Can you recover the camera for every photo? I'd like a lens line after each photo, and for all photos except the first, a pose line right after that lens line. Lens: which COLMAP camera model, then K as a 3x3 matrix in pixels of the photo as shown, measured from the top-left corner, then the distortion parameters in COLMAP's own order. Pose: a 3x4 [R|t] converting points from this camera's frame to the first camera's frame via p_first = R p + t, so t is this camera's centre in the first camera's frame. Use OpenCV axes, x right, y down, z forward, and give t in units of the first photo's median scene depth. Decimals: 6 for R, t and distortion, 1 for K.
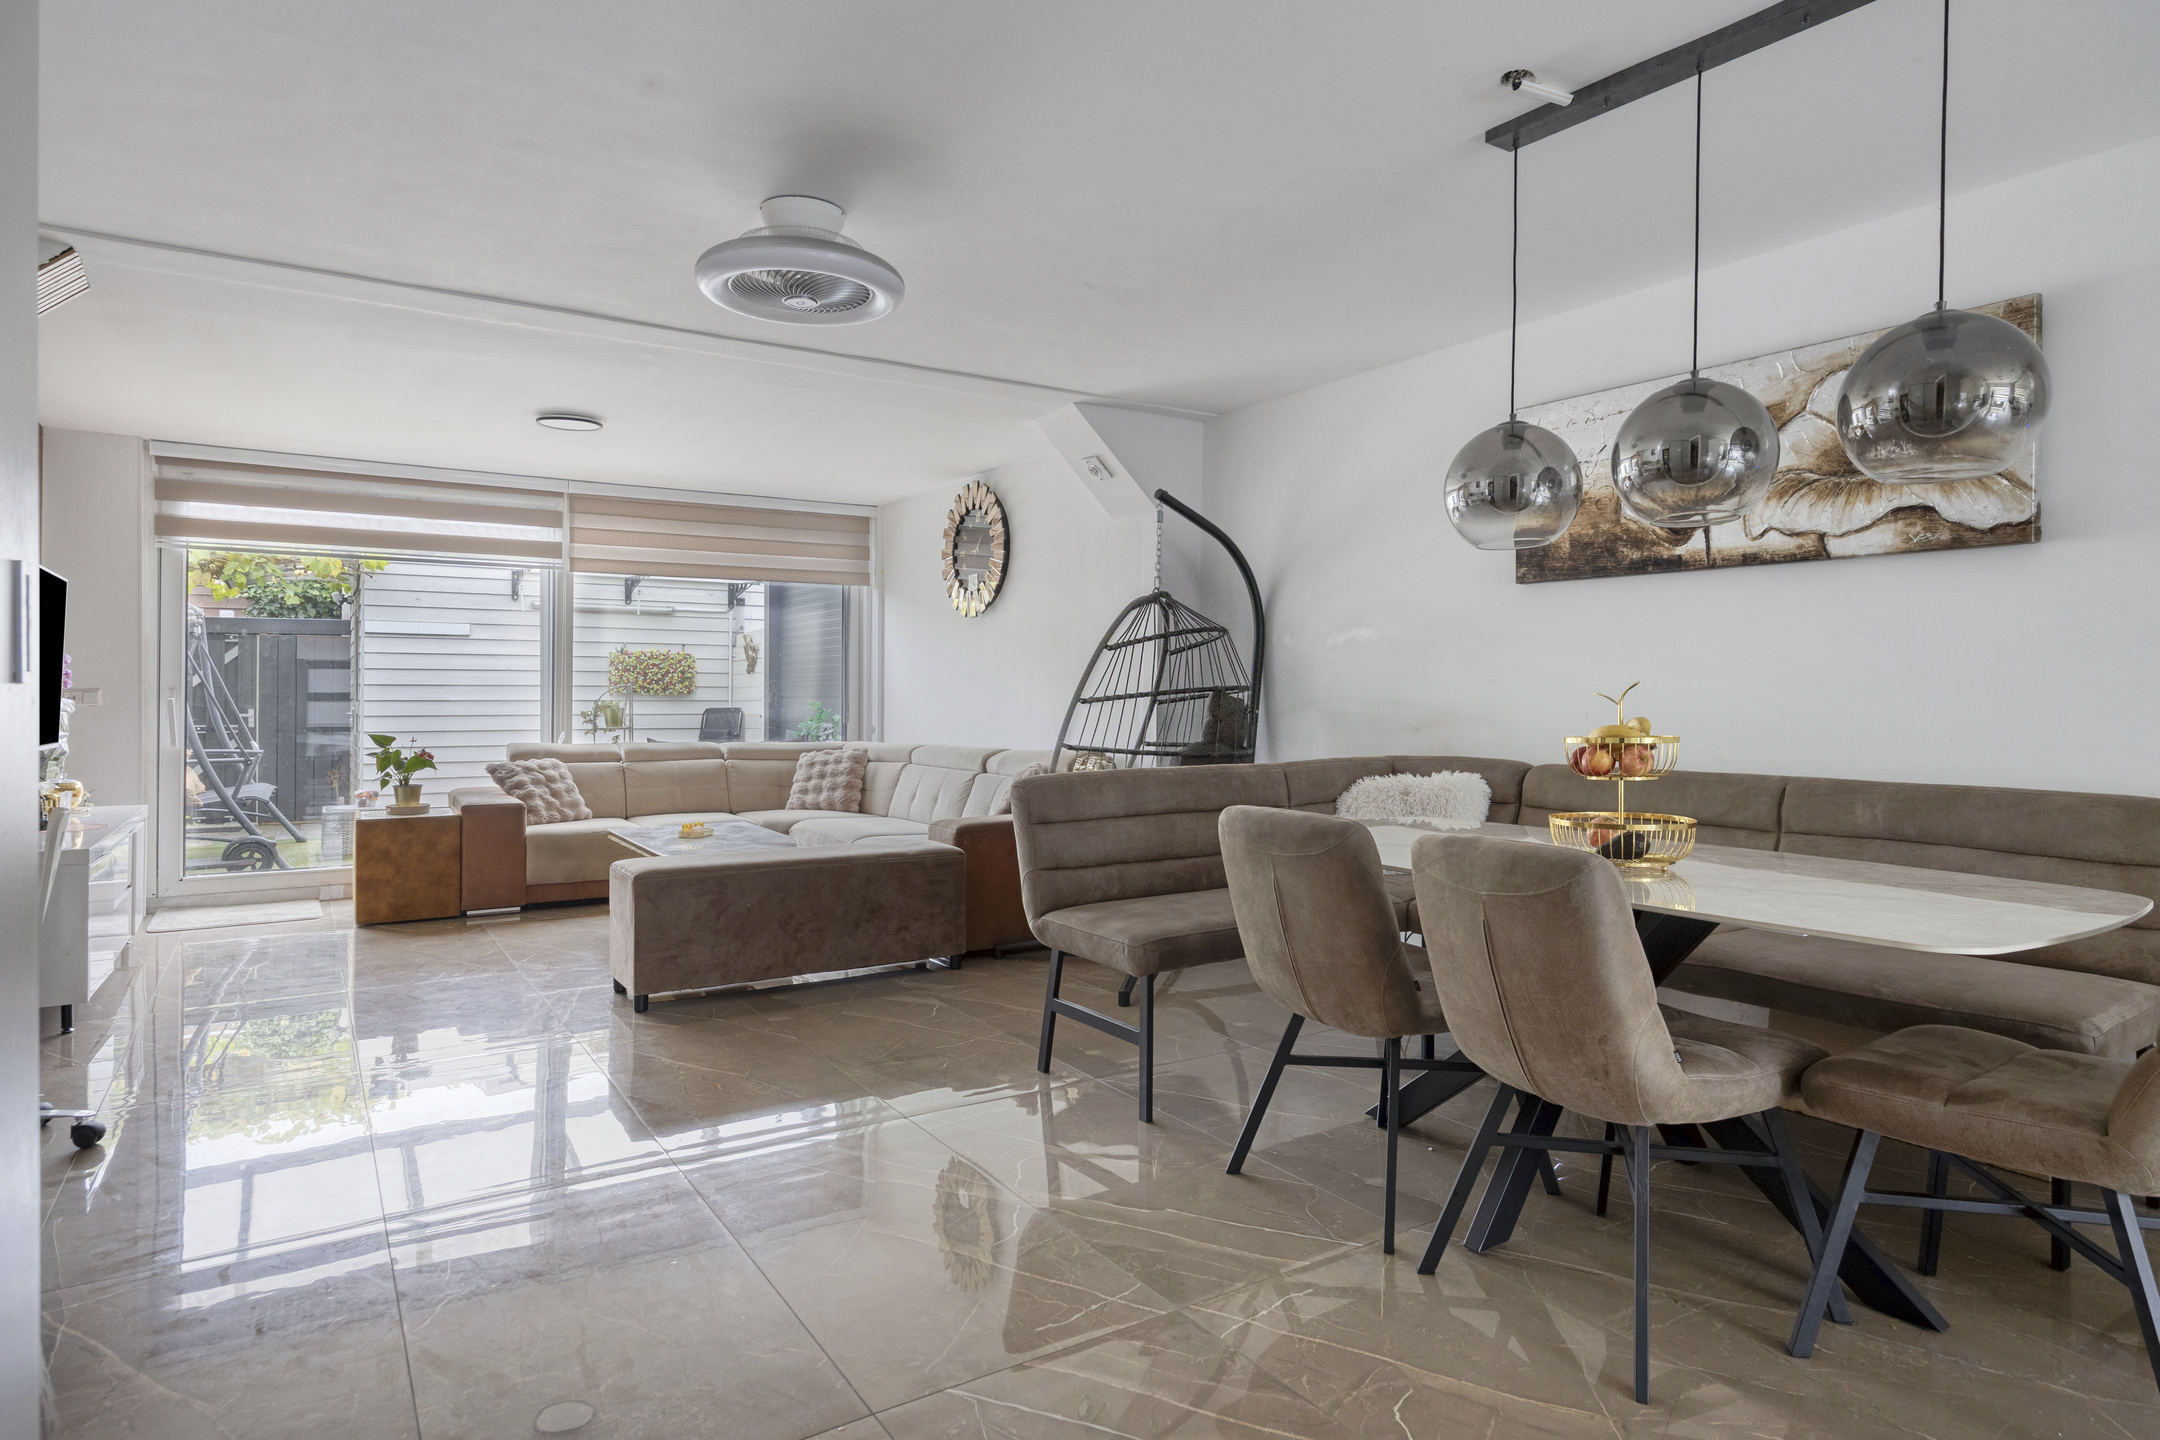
lens RADIAL K [[1219.0, 0, 1073.0], [0, 1219.0, 700.0], [0, 0, 1]] dist [0.014832, 0.000306]
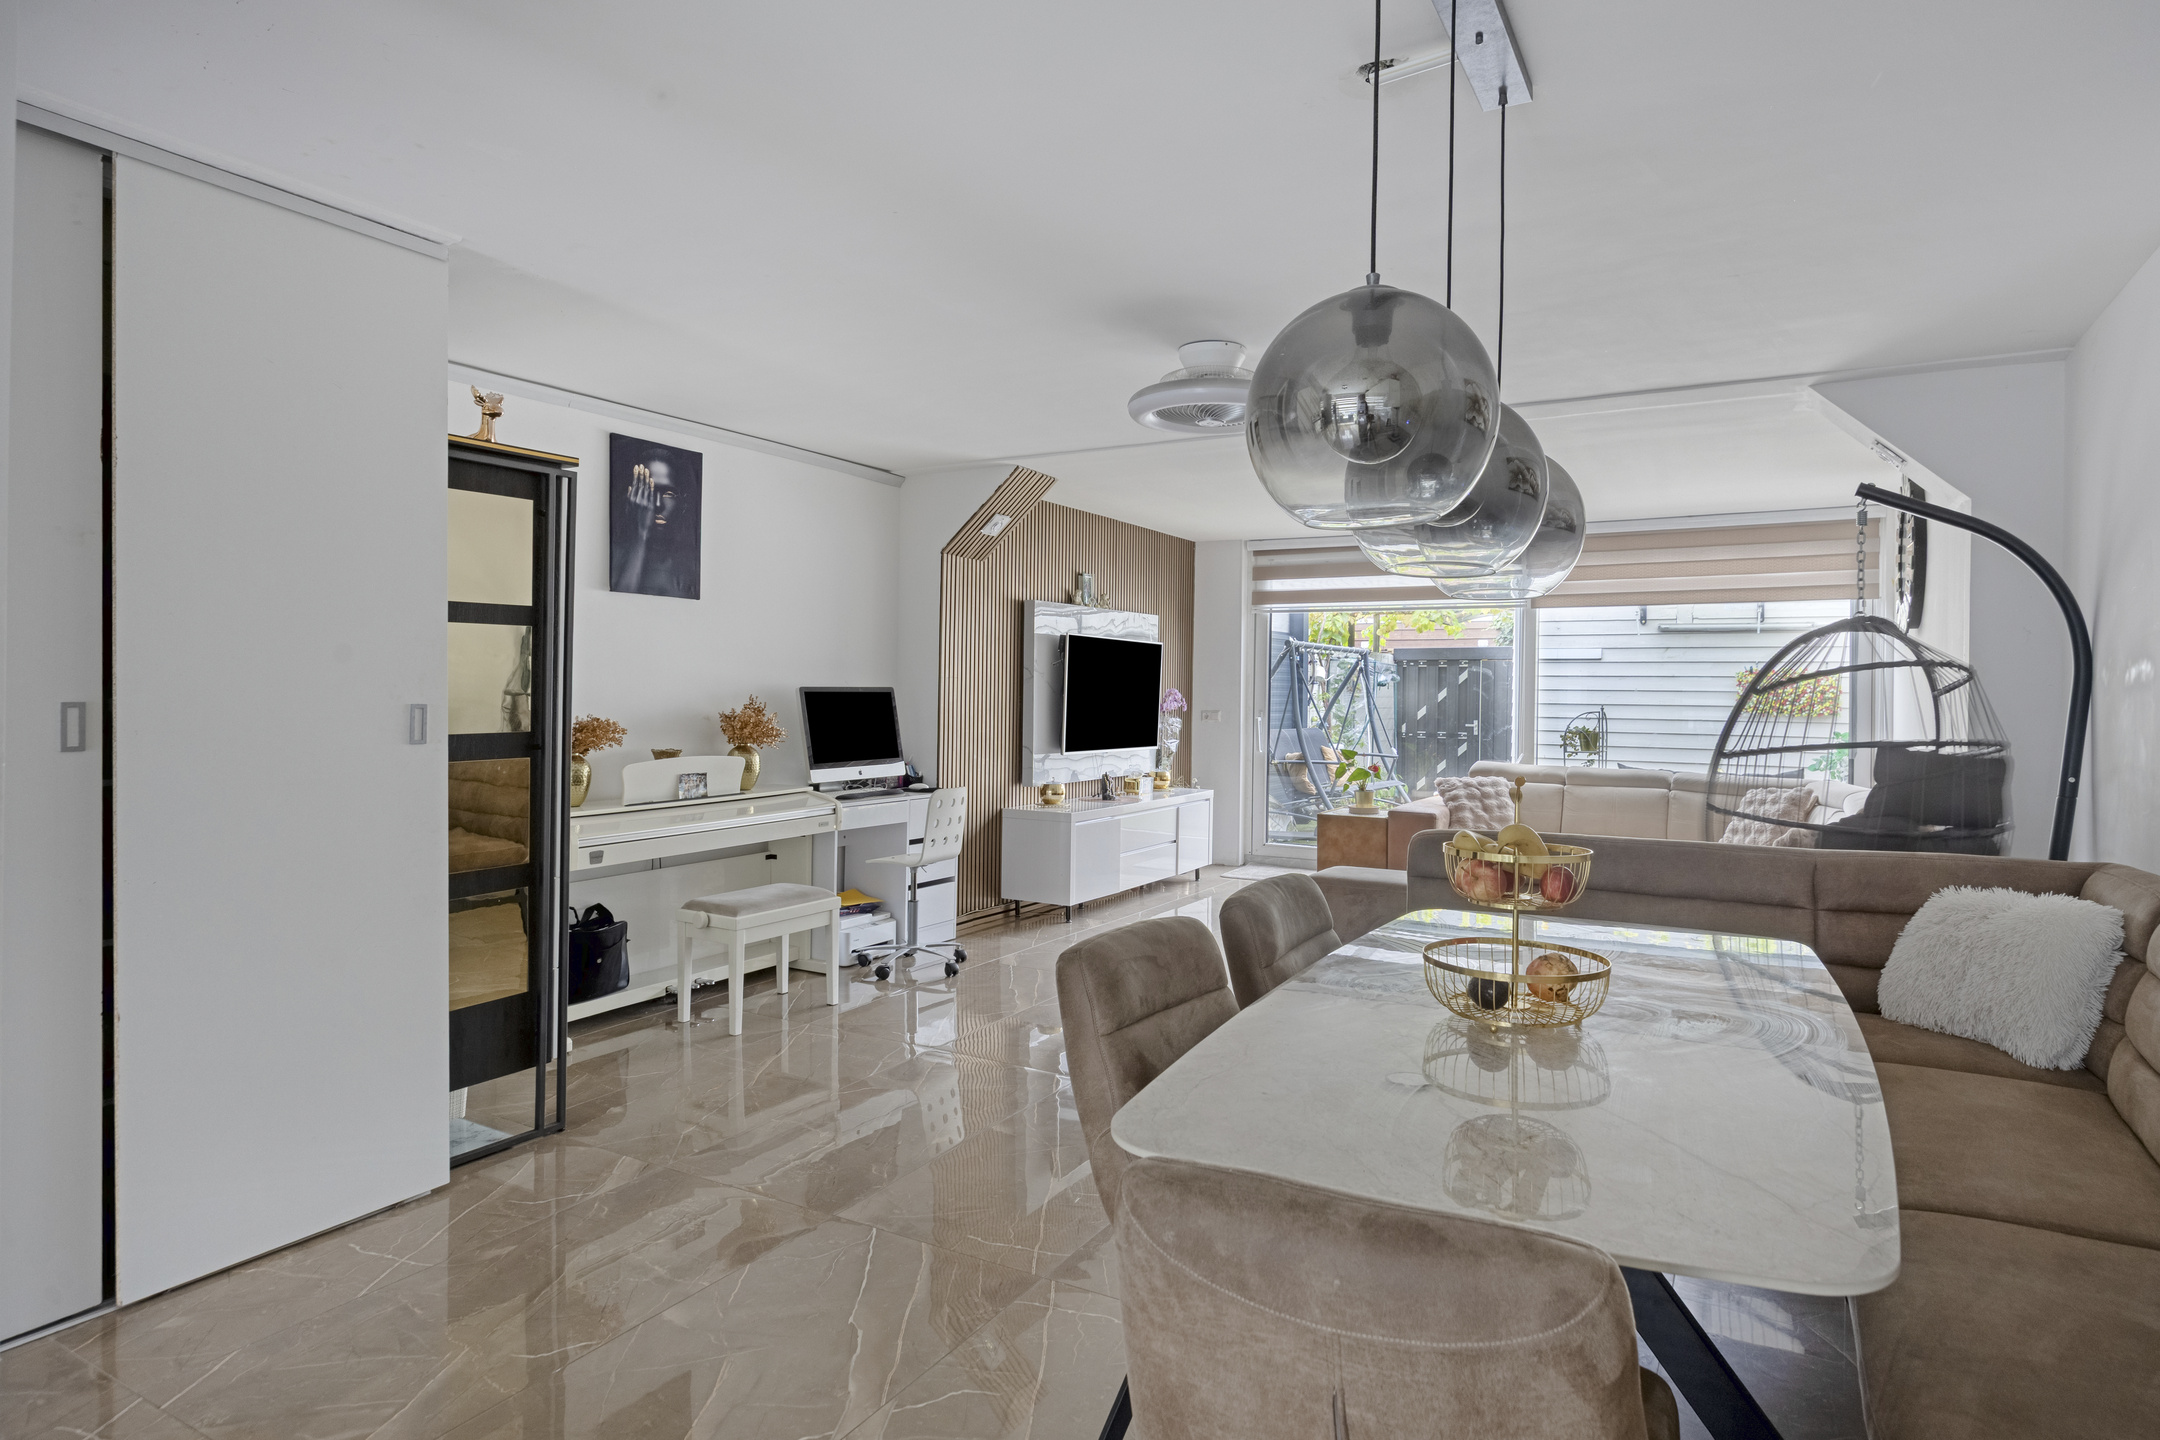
lens RADIAL K [[1186.8, 0, 1092.9], [0, 1186.8, 704.1], [0, 0, 1]] dist [-0.000739, -0.000365]
pose [[0.469572, 0.013504, -0.882791, 0.381761], [-0.013430, 0.999877, 0.008151, -0.024660], [0.882792, 0.008029, 0.469695, 0.164744]]
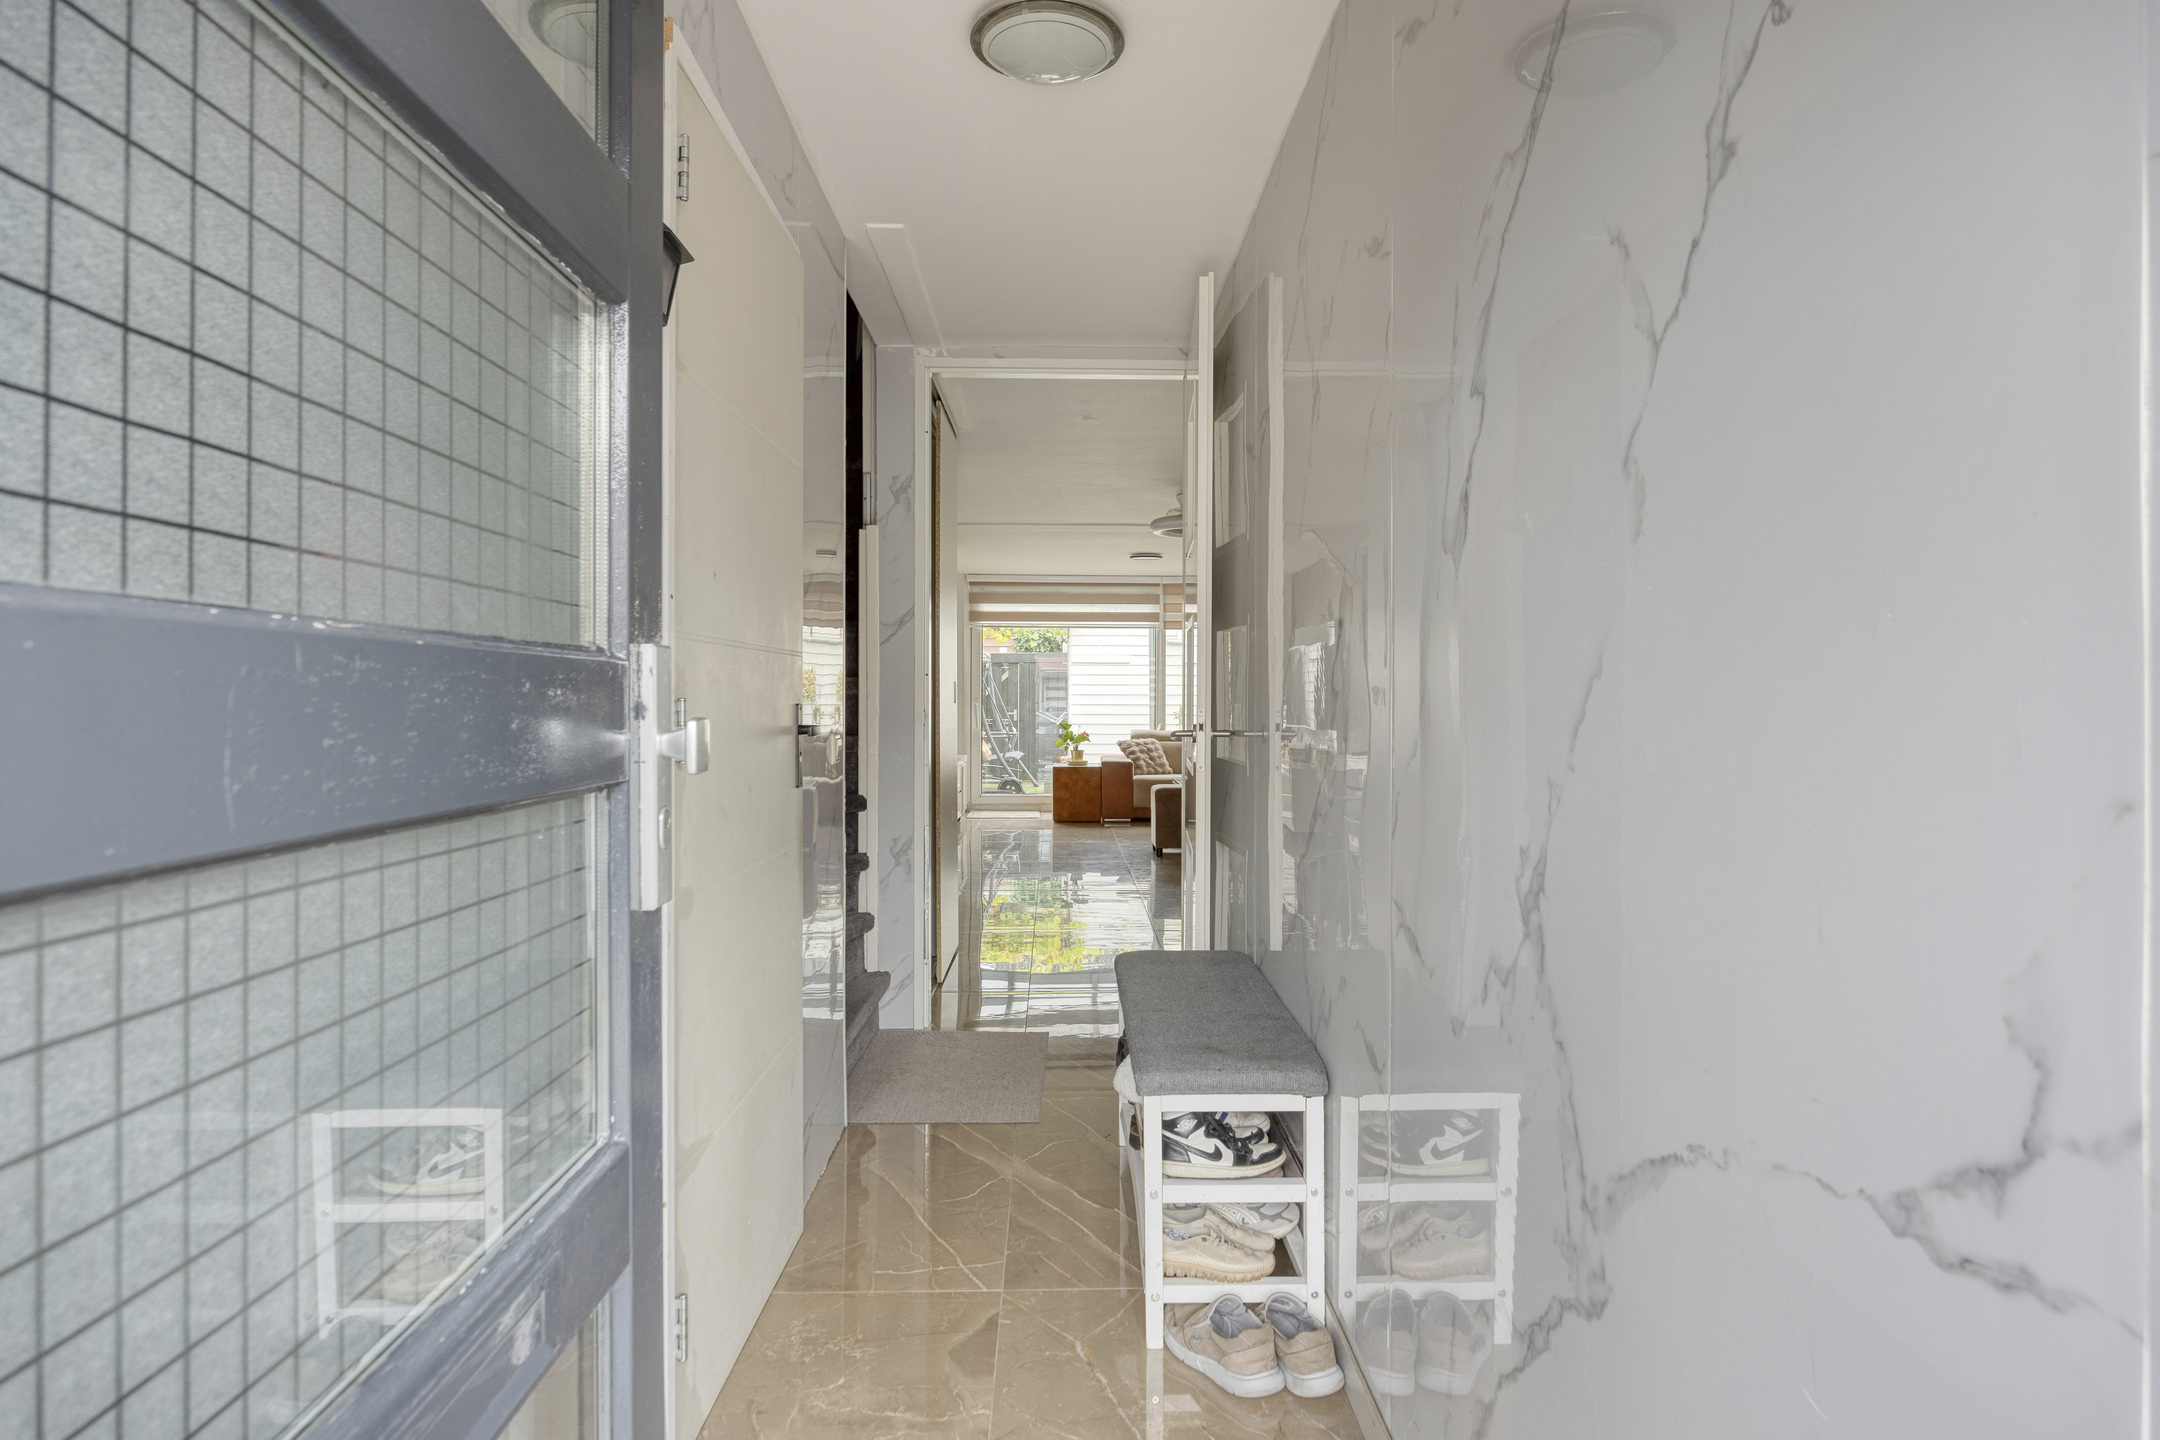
lens RADIAL K [[1219.0, 0, 1073.0], [0, 1219.0, 700.0], [0, 0, 1]] dist [0.014832, 0.000306]
pose [[0.851631, -0.000780, -0.524141, 0.402524], [-0.002143, 0.999985, -0.004970, 0.001963], [0.524137, 0.005356, 0.851617, -0.556803]]
